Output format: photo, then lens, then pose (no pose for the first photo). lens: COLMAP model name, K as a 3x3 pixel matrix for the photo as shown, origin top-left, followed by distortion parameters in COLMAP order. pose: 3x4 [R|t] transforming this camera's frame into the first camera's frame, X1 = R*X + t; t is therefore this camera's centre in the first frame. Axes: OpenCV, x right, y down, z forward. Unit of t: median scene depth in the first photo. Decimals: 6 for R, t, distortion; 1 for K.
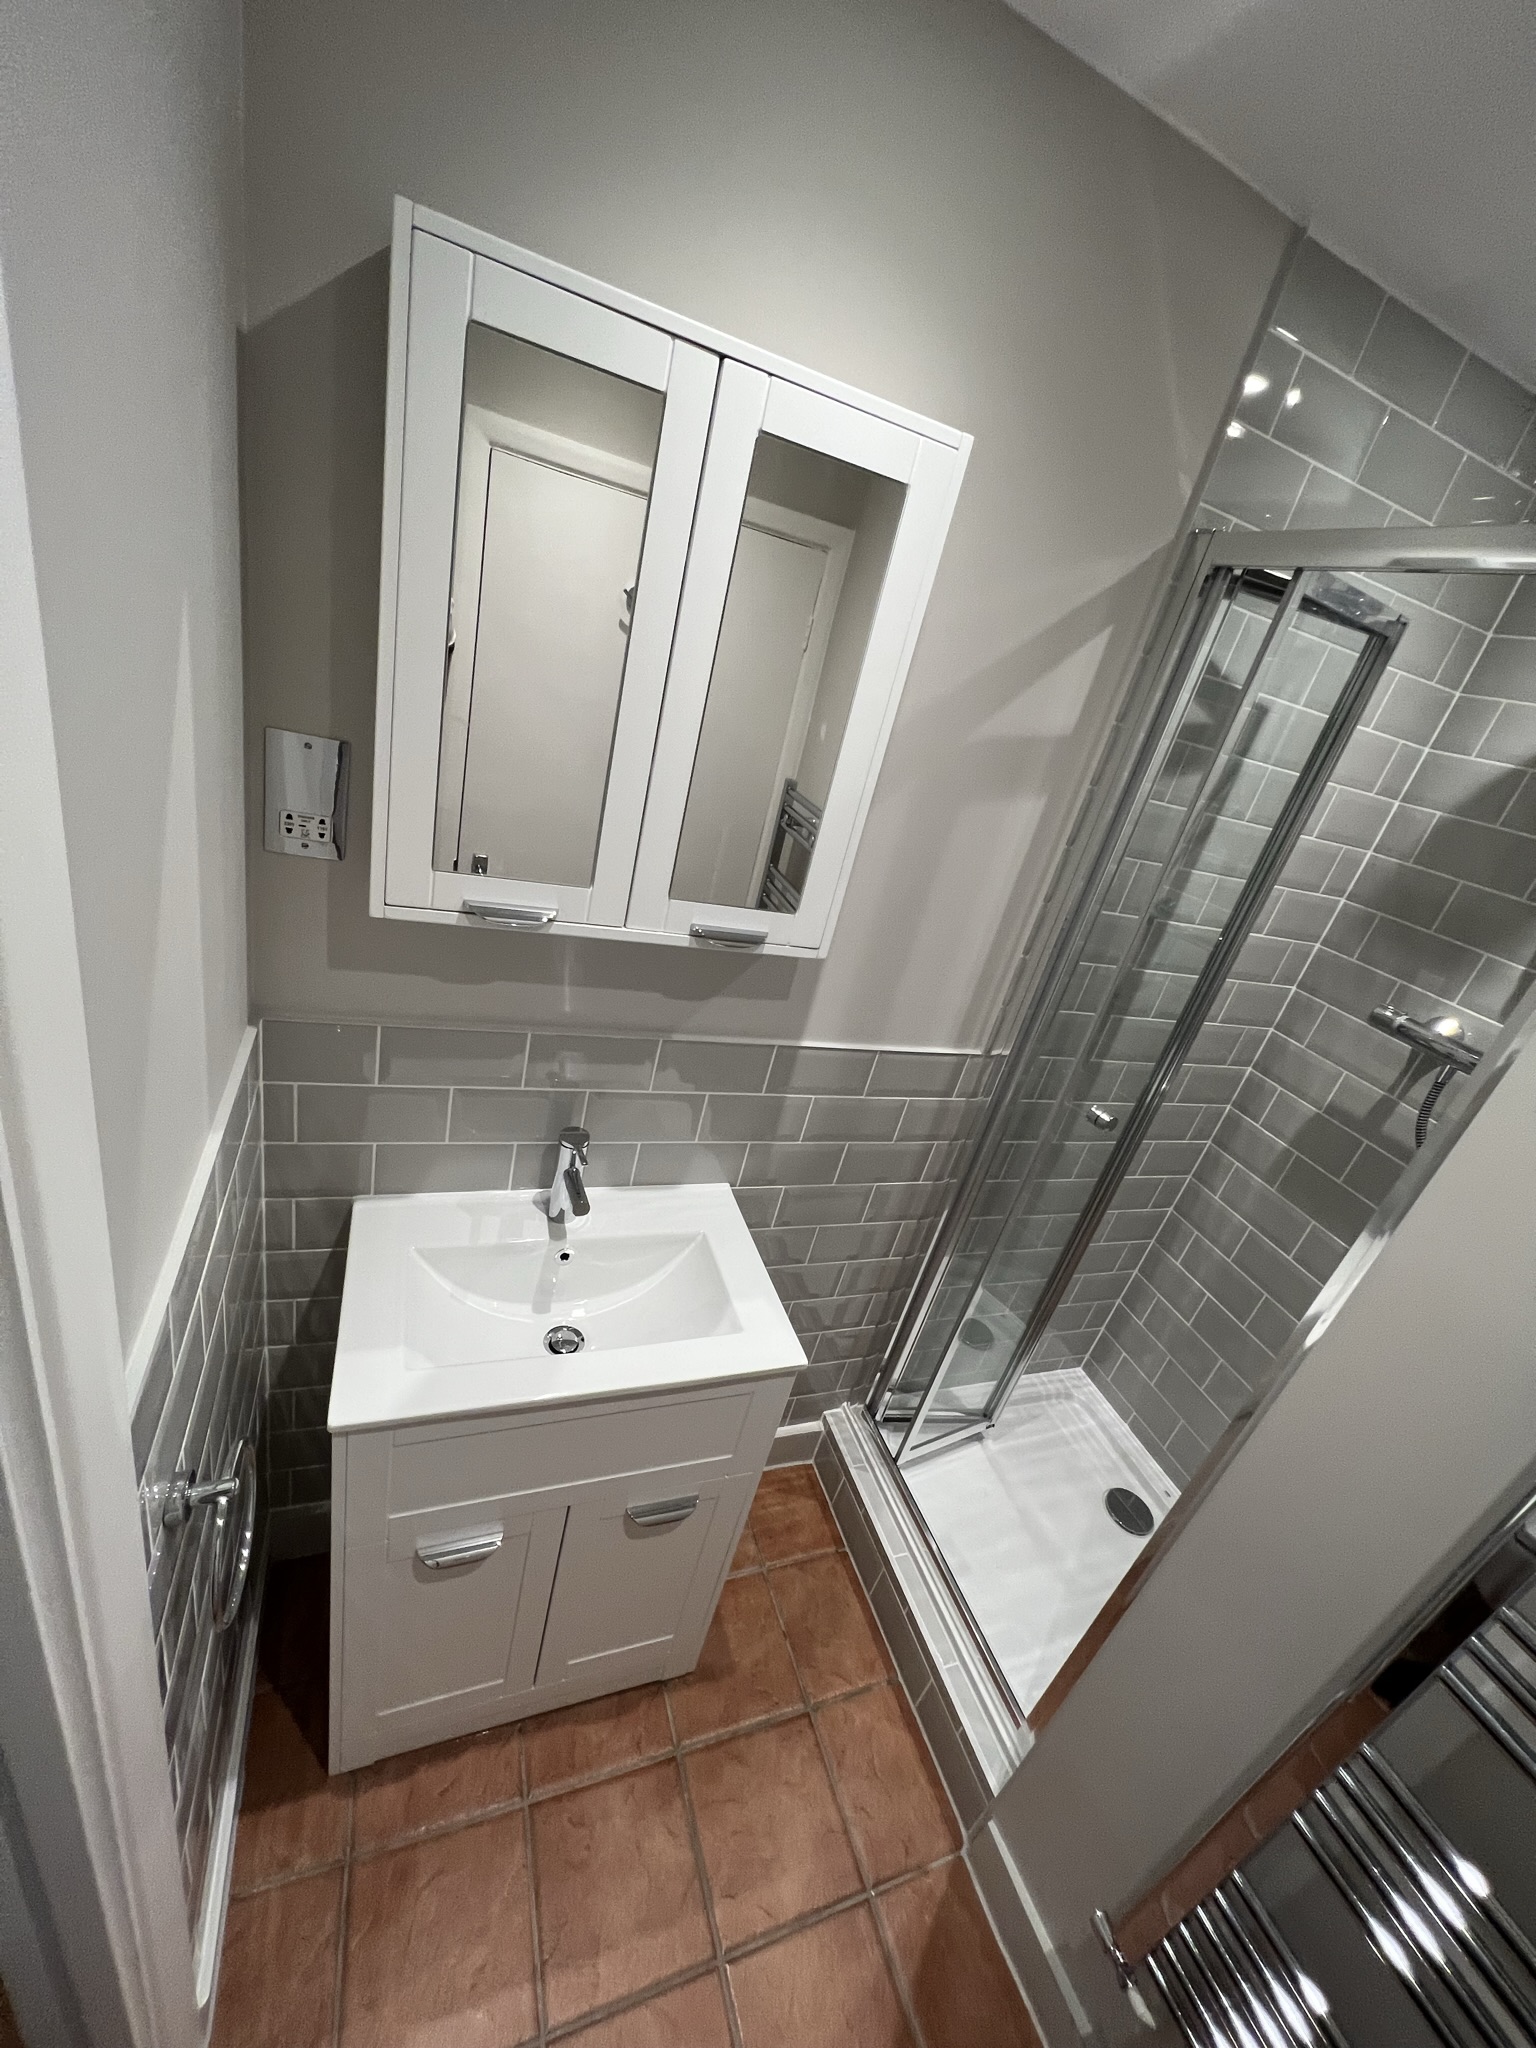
lens RADIAL K [[815.4, 0, 773.1], [0, 815.4, 1022.5], [0, 0, 1]] dist [-0.002058, 0.000857]
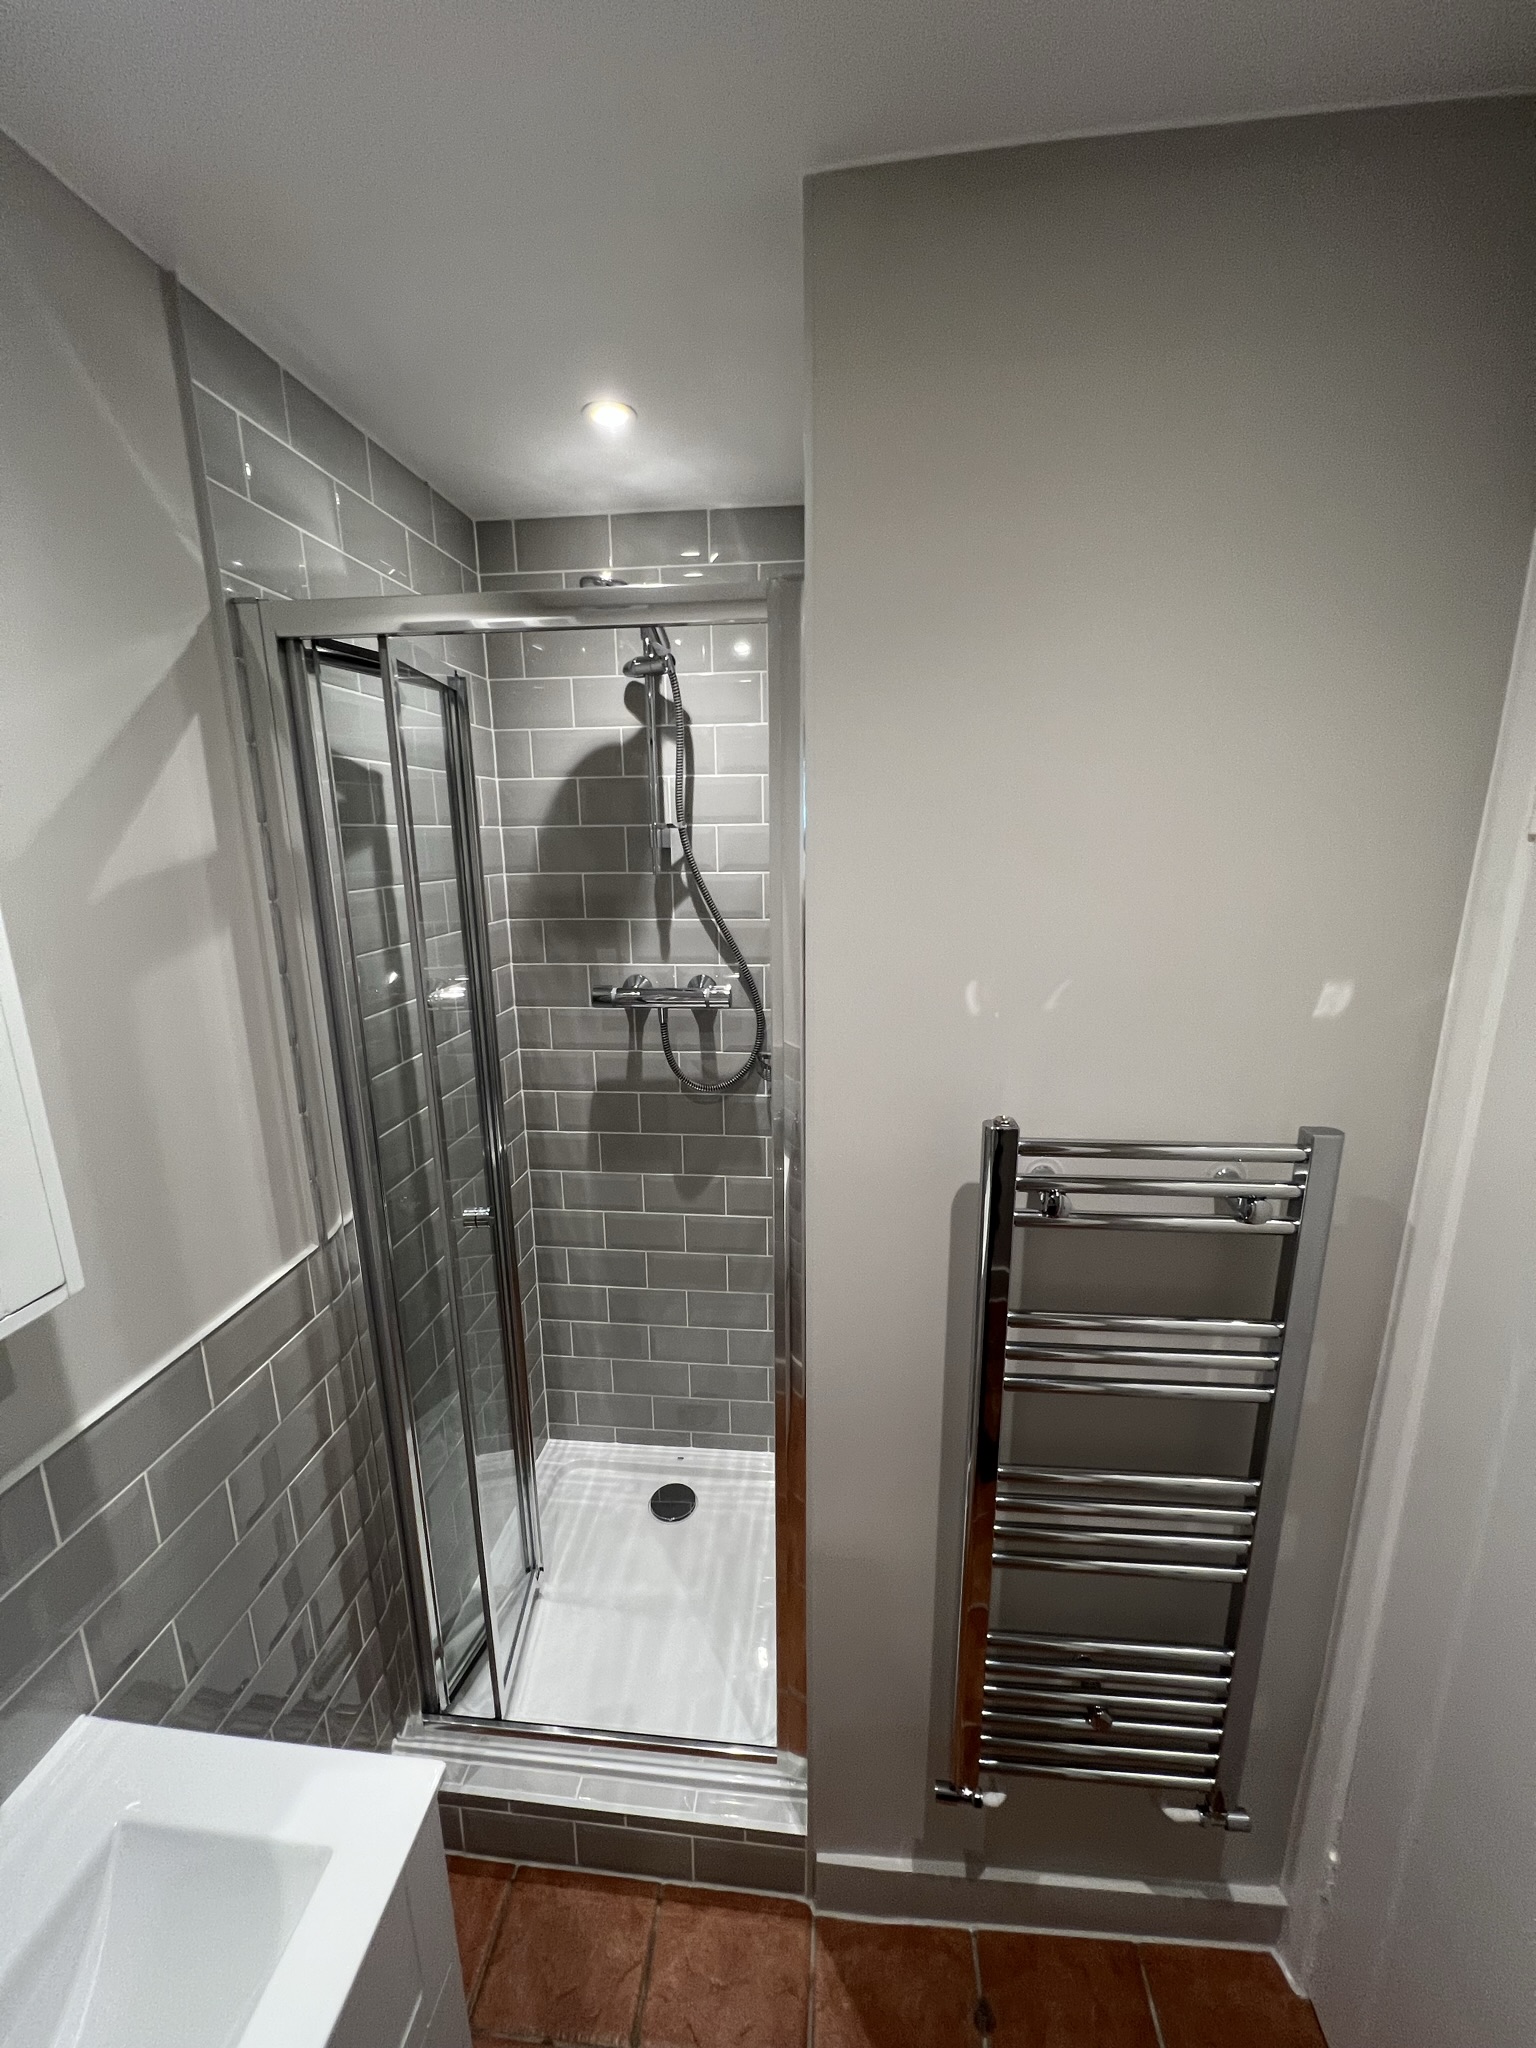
lens RADIAL K [[815.4, 0, 770.2], [0, 815.4, 1022.4], [0, 0, 1]] dist [-0.002058, 0.000857]
pose [[0.426404, -0.433321, 0.793985, -0.088954], [0.481339, 0.851883, 0.206419, -0.098169], [-0.765828, 0.294158, 0.571820, 0.155608]]
